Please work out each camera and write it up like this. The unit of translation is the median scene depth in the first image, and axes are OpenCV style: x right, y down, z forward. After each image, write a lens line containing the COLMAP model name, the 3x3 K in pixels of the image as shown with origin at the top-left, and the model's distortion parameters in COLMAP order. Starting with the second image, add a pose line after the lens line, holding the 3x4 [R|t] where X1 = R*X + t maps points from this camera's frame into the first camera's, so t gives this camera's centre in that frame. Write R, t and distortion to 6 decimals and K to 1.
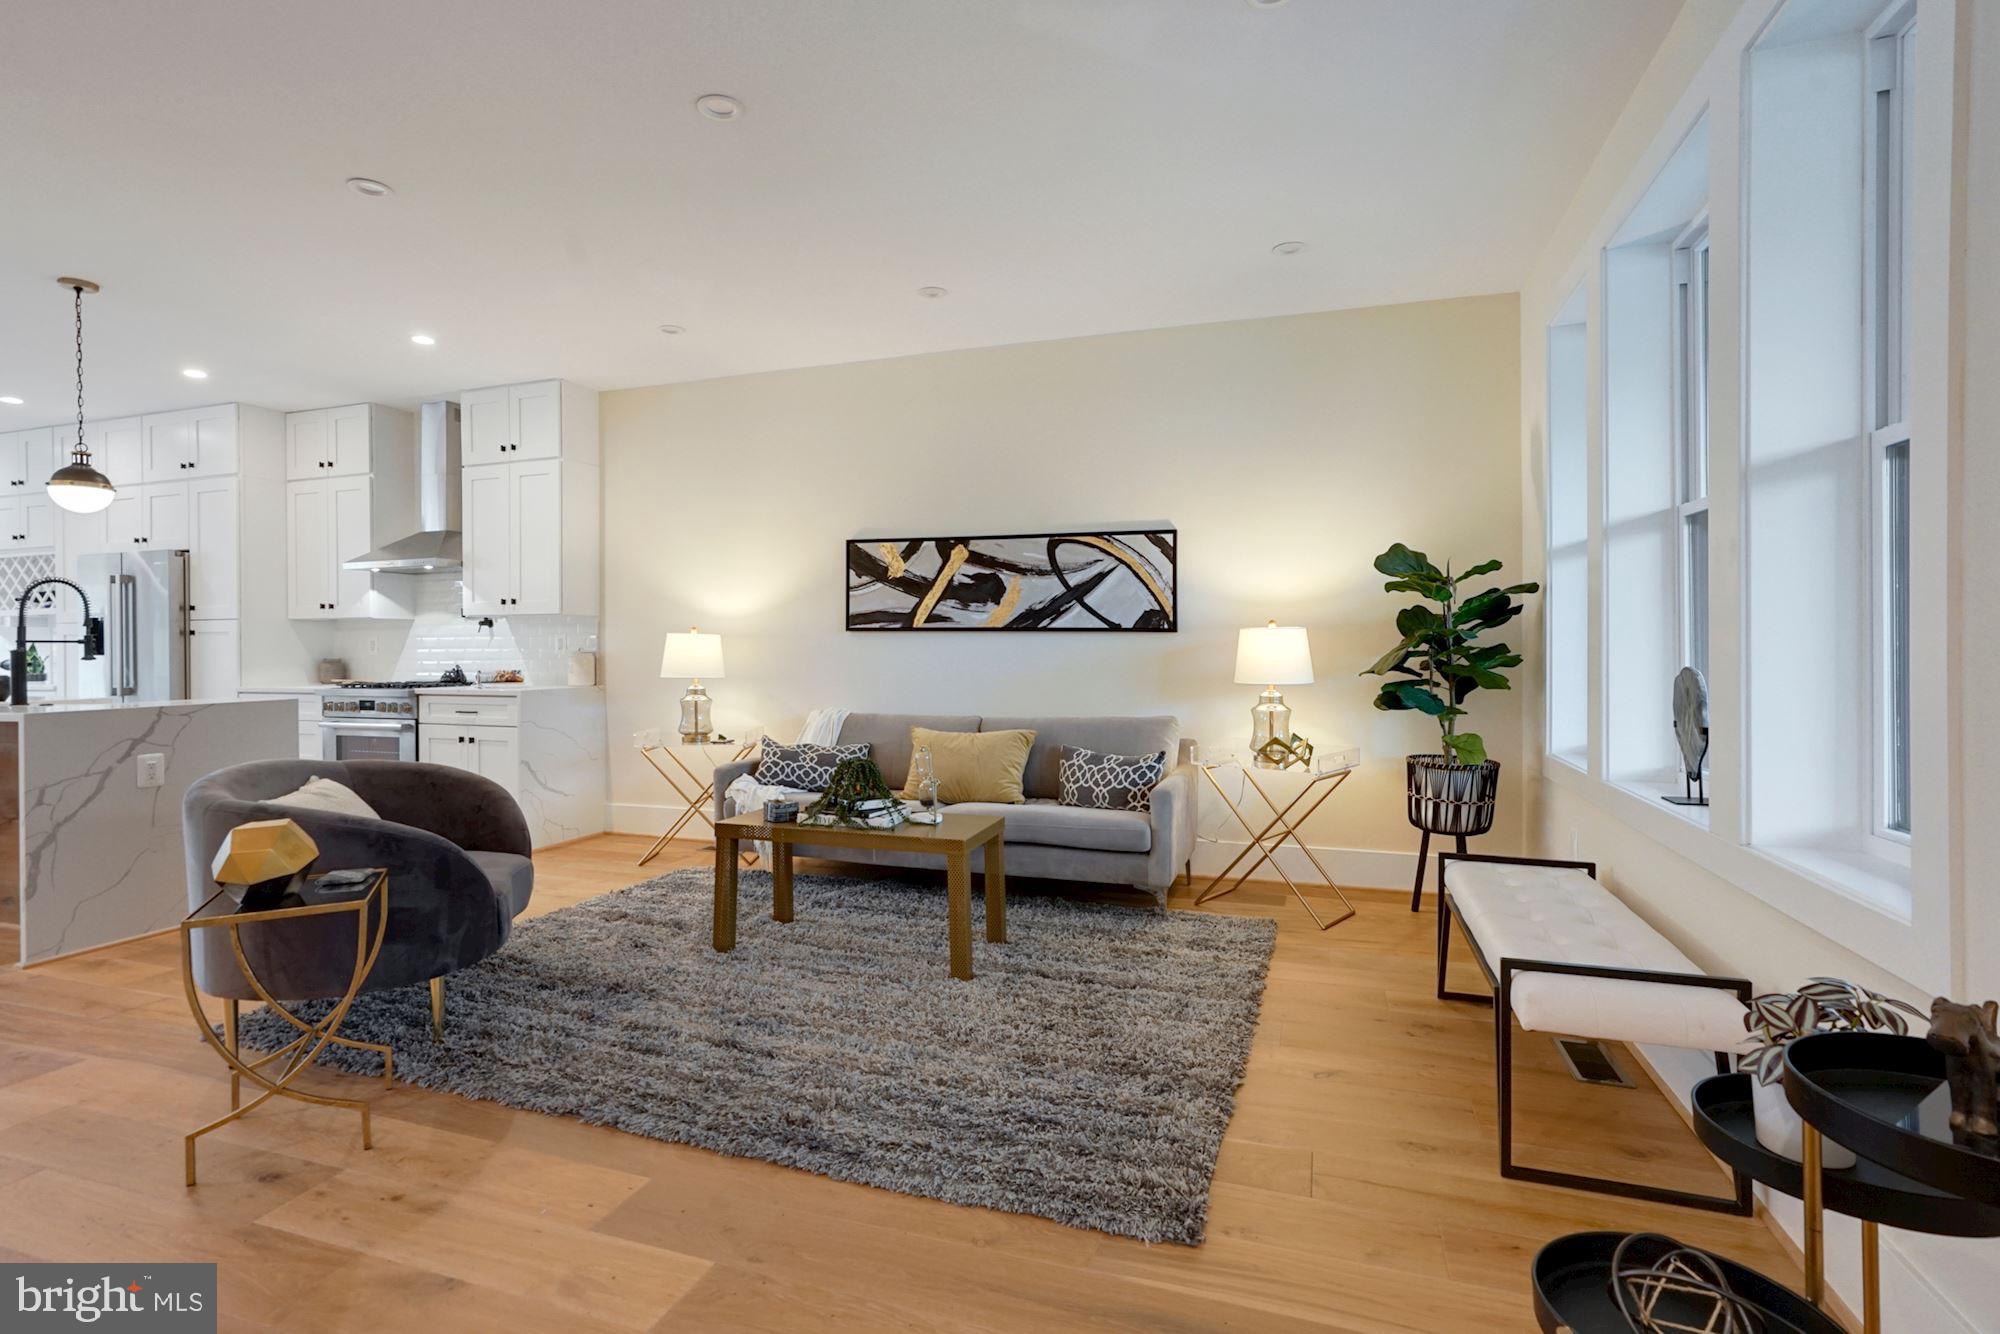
lens RADIAL K [[974.9, 0, 1002.6], [0, 974.9, 651.7], [0, 0, 1]] dist [-0.036892, 0.027722]
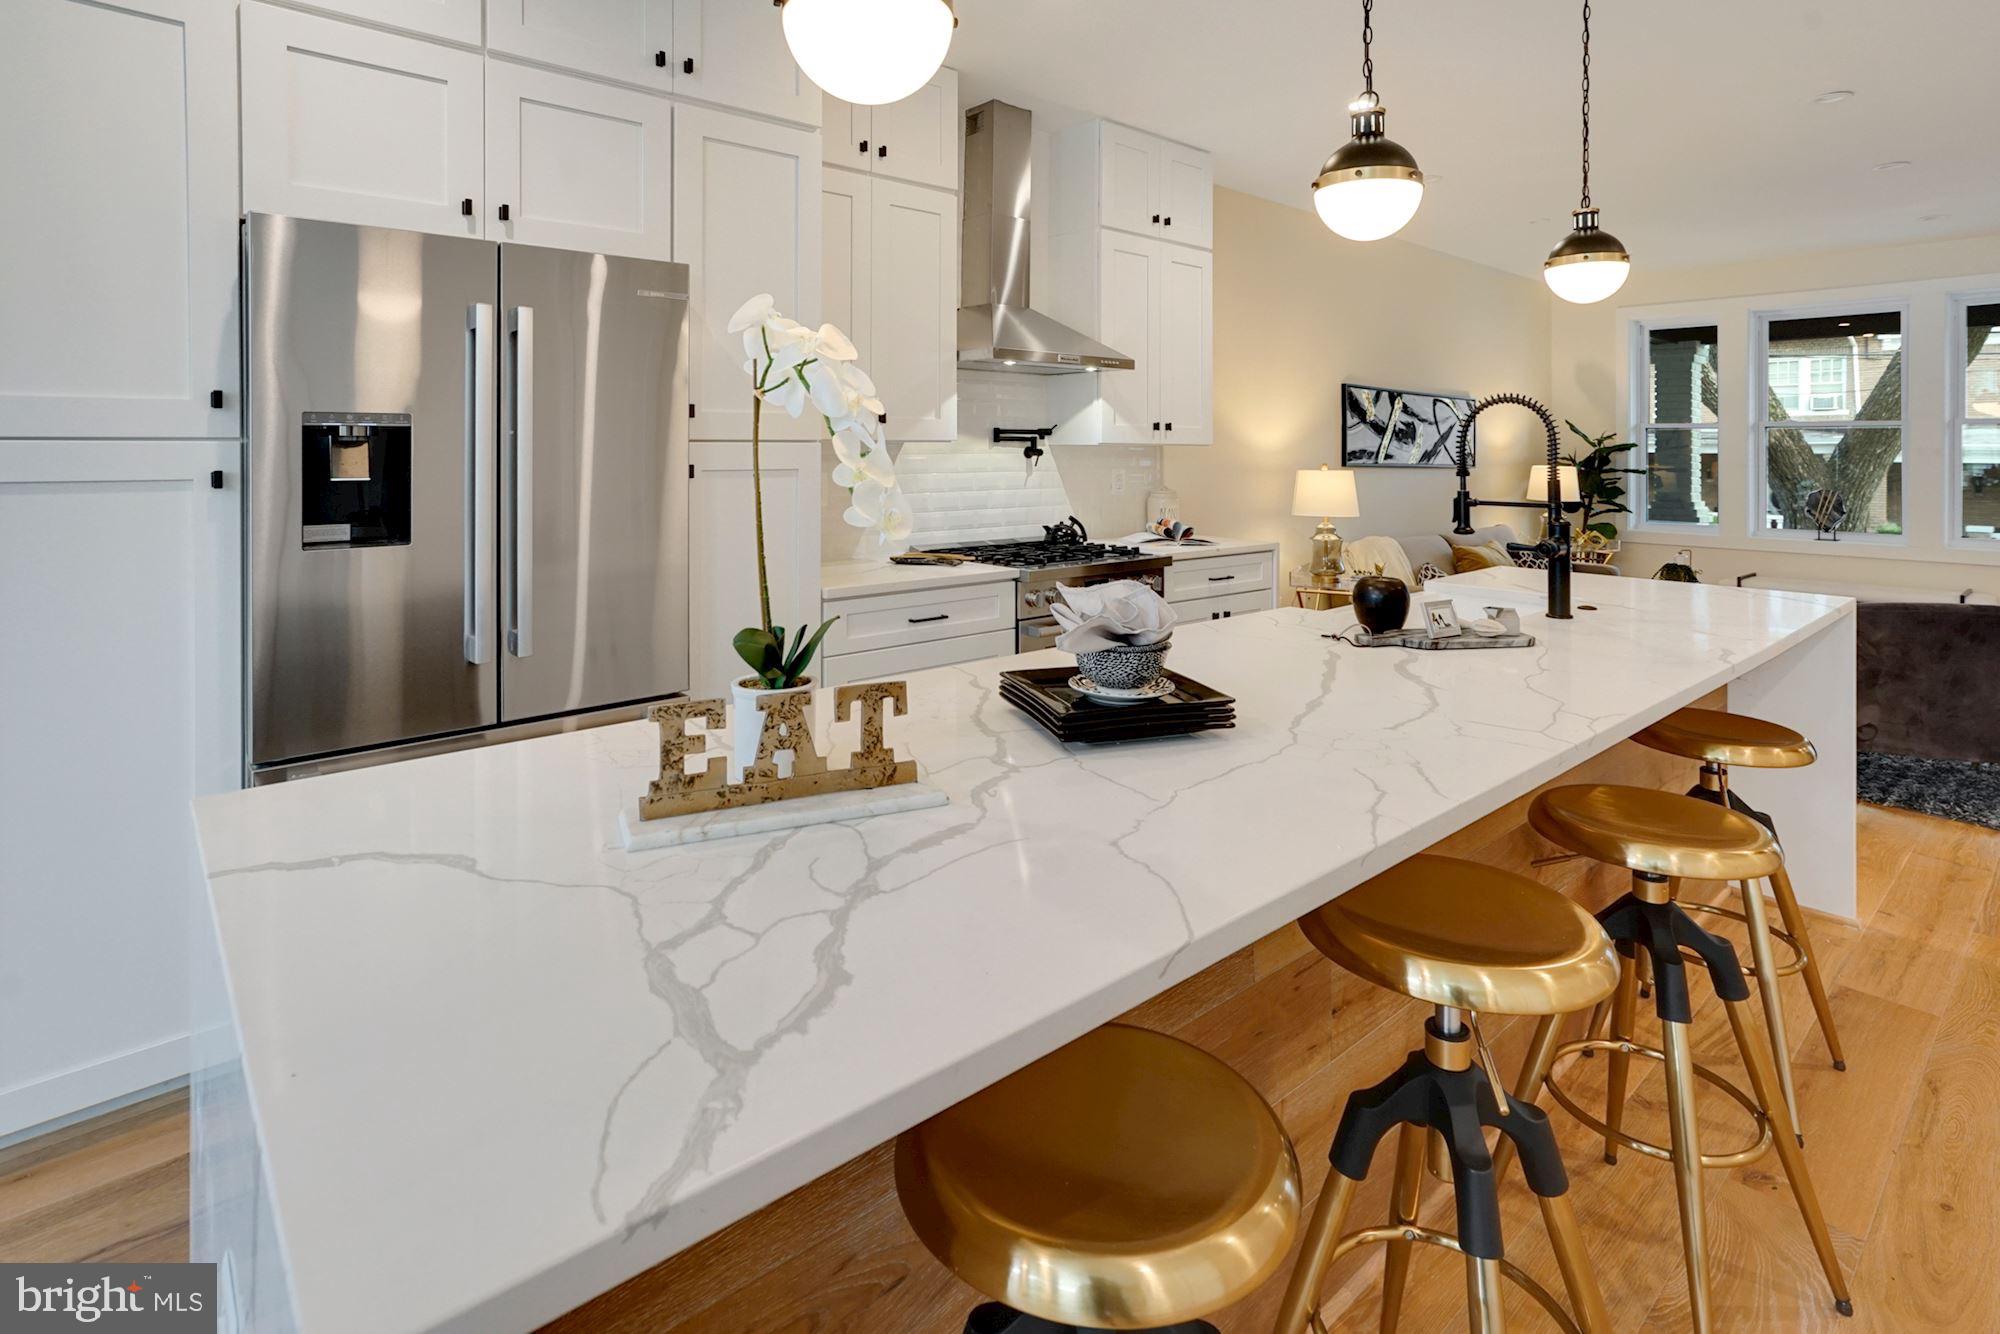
lens RADIAL K [[989.3, 0, 1006.4], [0, 989.3, 445.5], [0, 0, 1]] dist [-0.011772, 0.001010]
pose [[0.501791, 0.010414, 0.864926, -1.439883], [-0.005041, 0.999946, -0.009114, -0.035891], [-0.864974, 0.000213, 0.501816, 0.840881]]
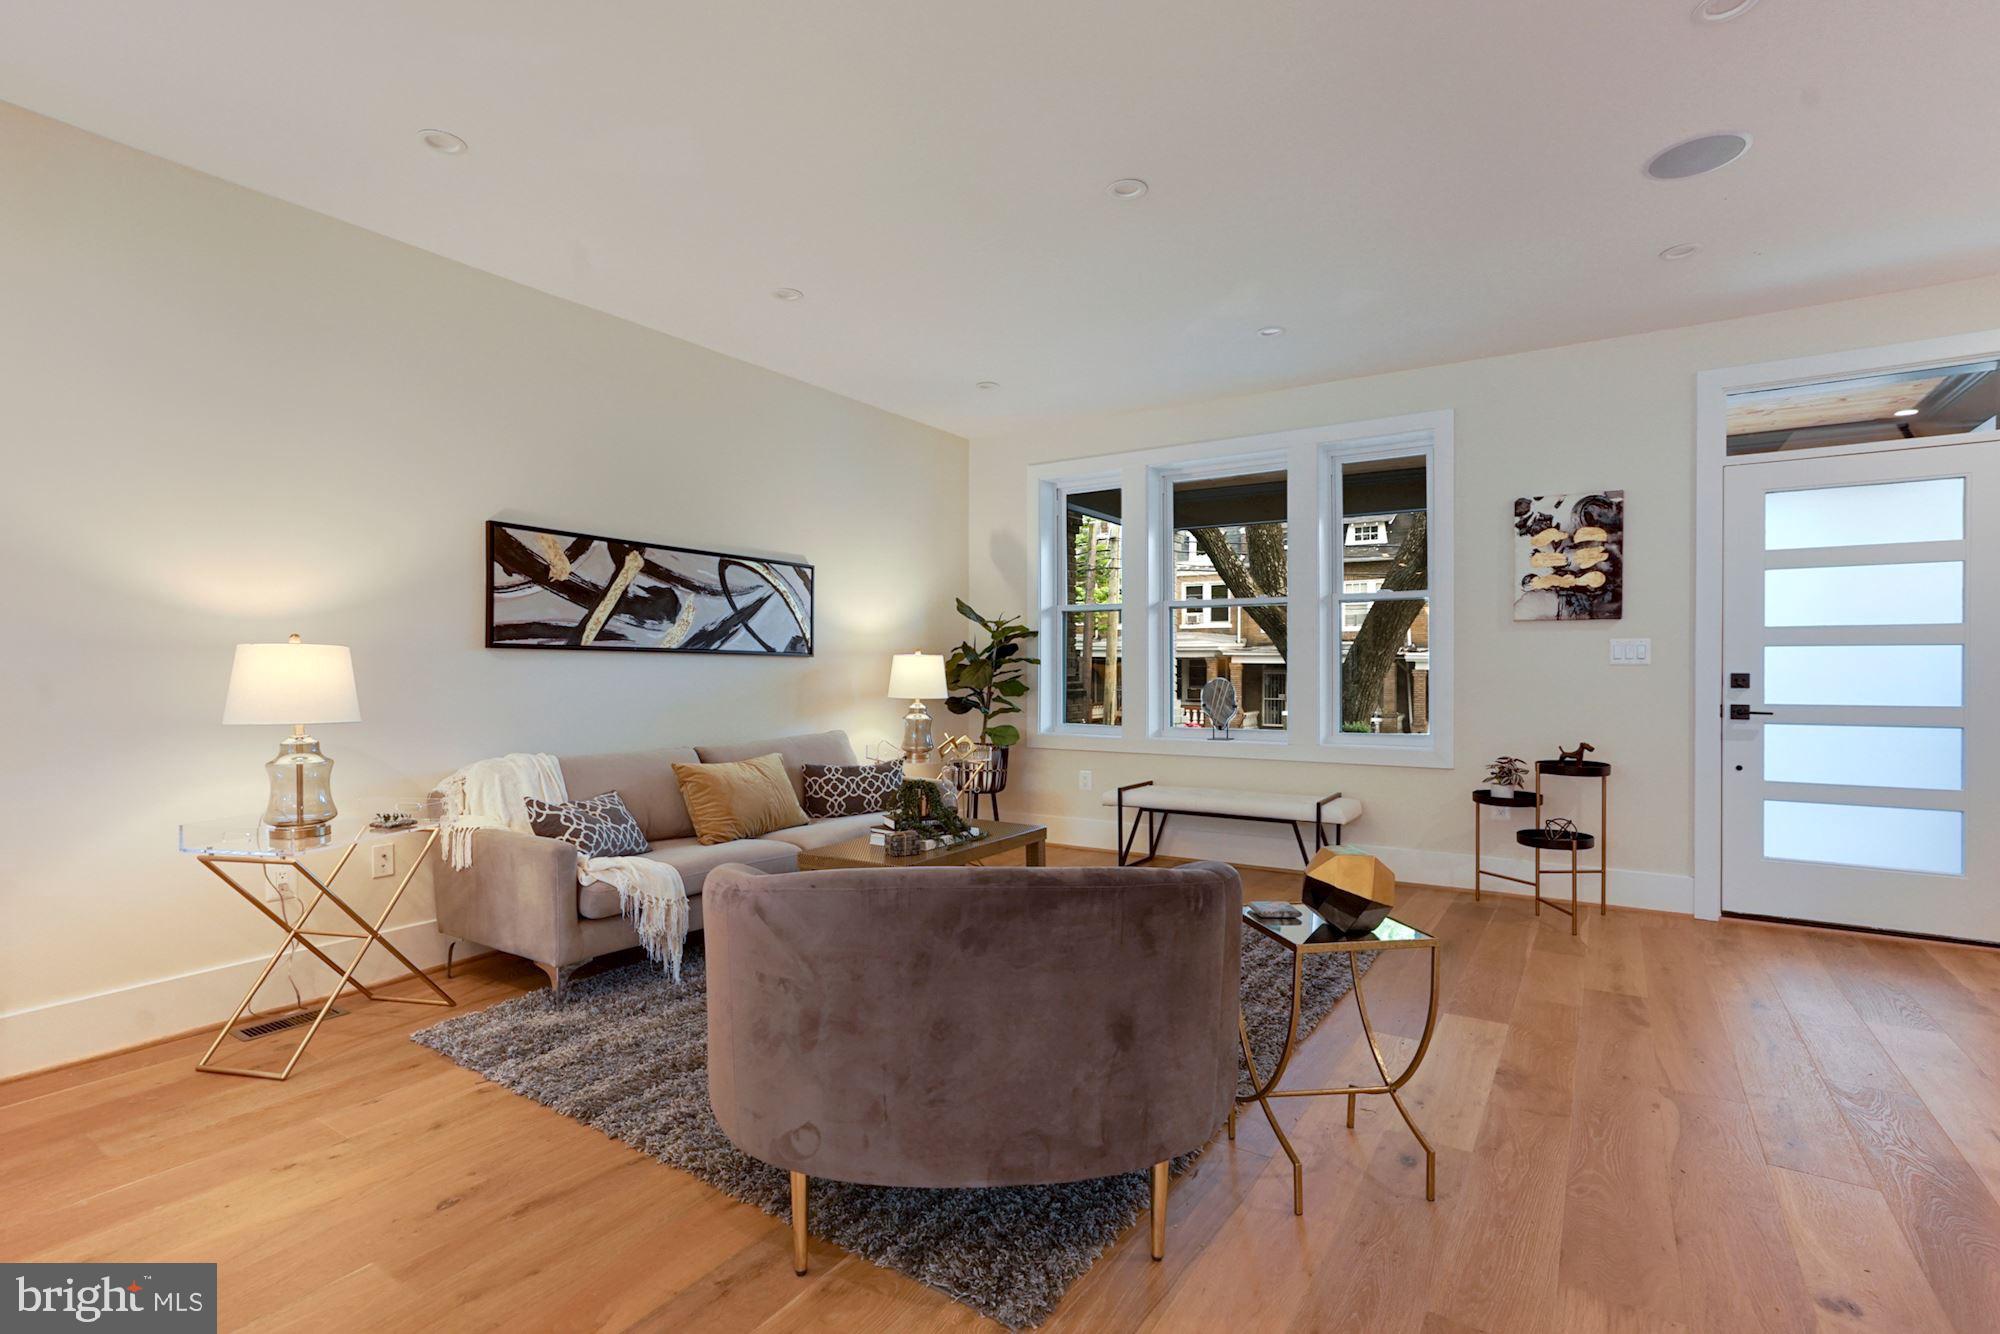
lens RADIAL K [[948.8, 0, 1000.0], [0, 948.8, 667.0], [0, 0, 1]] dist [-0.030174, 0.020445]
pose [[0.251599, 0.004500, 0.967821, -0.805023], [0.005466, 0.999967, -0.006070, -0.000611], [-0.967816, 0.006817, 0.251566, 0.502630]]
